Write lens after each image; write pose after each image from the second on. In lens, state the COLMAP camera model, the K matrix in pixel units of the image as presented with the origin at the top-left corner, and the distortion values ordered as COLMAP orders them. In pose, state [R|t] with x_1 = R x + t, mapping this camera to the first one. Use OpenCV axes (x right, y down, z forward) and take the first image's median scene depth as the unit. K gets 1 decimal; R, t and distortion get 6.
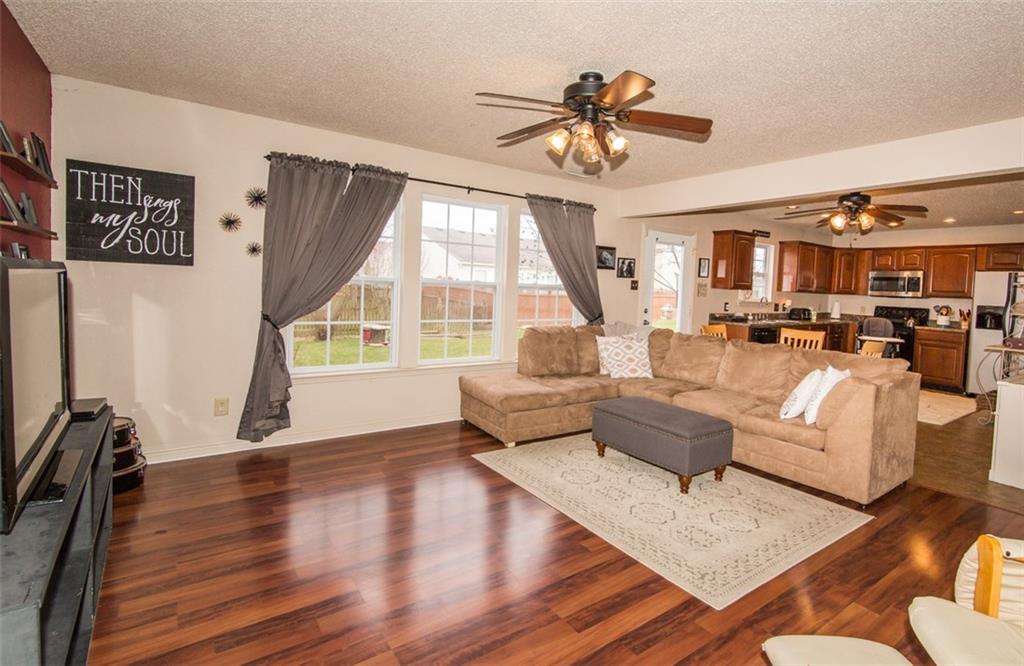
lens RADIAL K [[499.7, 0, 548.5], [0, 499.7, 306.3], [0, 0, 1]] dist [0.000514, 0.000037]
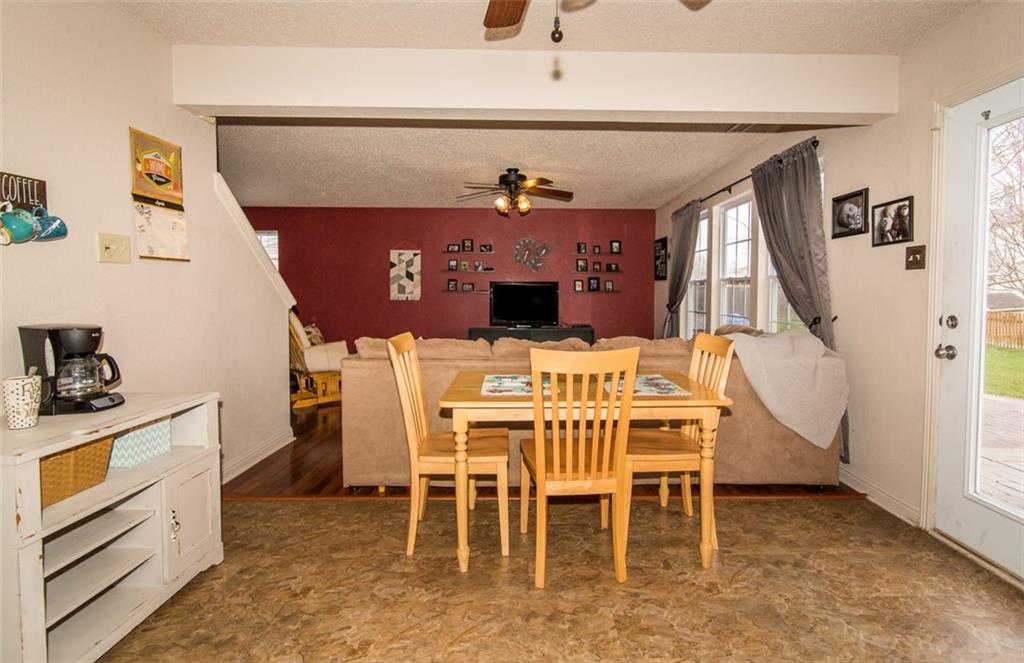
lens RADIAL K [[488.4, 0, 532.5], [0, 488.4, 311.3], [0, 0, 1]] dist [-0.000944, -0.000398]
pose [[-0.587446, -0.008357, -0.809220, 0.905469], [-0.059624, 0.997676, 0.032980, 0.010509], [0.807064, 0.067623, -0.586579, 1.284817]]
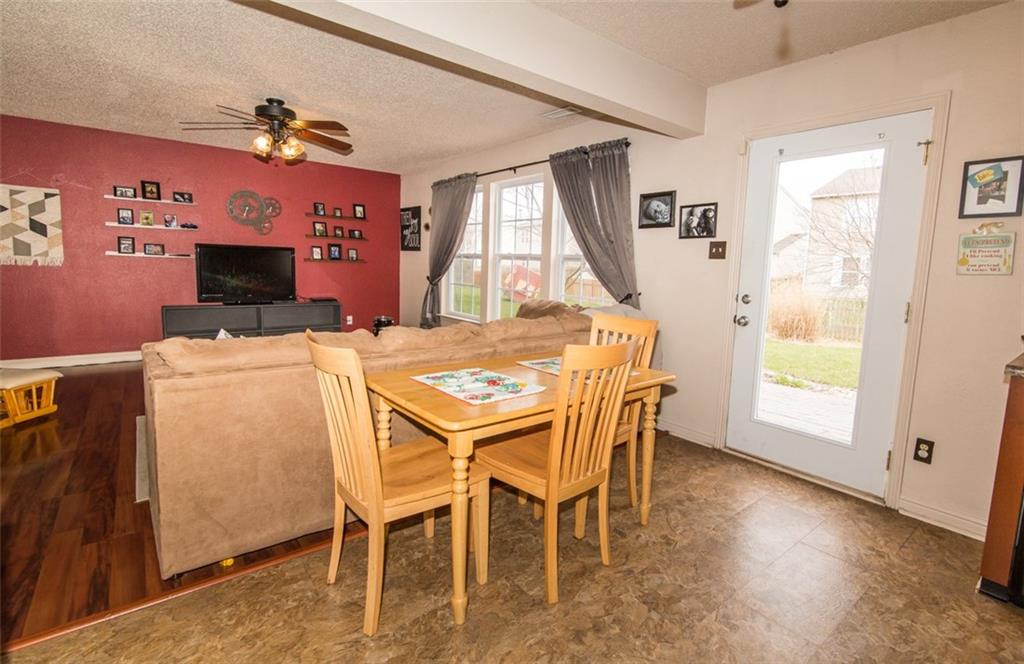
lens RADIAL K [[482.5, 0, 530.6], [0, 482.5, 318.1], [0, 0, 1]] dist [0.000731, -0.000597]
pose [[0.044423, 0.073576, -0.996300, 0.920491], [-0.073191, 0.994844, 0.070205, 0.013383], [0.996328, 0.069801, 0.049579, 1.006491]]
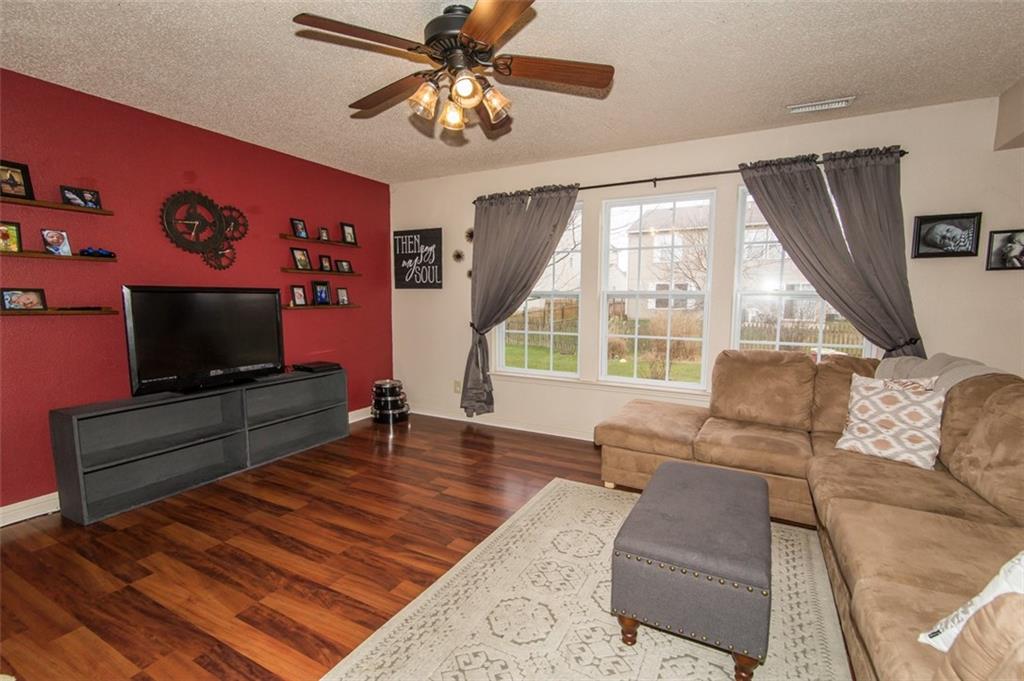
lens RADIAL K [[464.2, 0, 513.9], [0, 464.2, 345.9], [0, 0, 1]] dist [-0.000383, 0.000095]
pose [[0.420322, 0.056894, -0.905589, 0.467763], [-0.025328, 0.998379, 0.050968, 0.009157], [0.907021, 0.001514, 0.421082, 0.454025]]
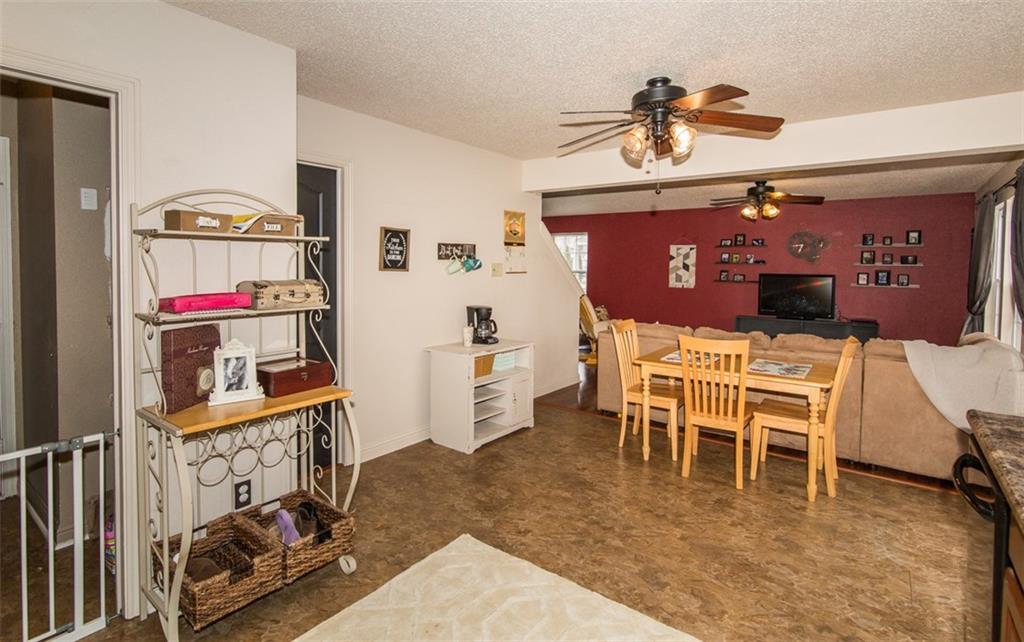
lens RADIAL K [[496.4, 0, 509.9], [0, 496.4, 280.5], [0, 0, 1]] dist [0.000535, -0.000019]
pose [[-0.961189, -0.042007, -0.272673, 1.012834], [-0.060668, 0.996331, 0.060368, -0.051648], [0.269136, 0.074567, -0.960211, 1.664348]]
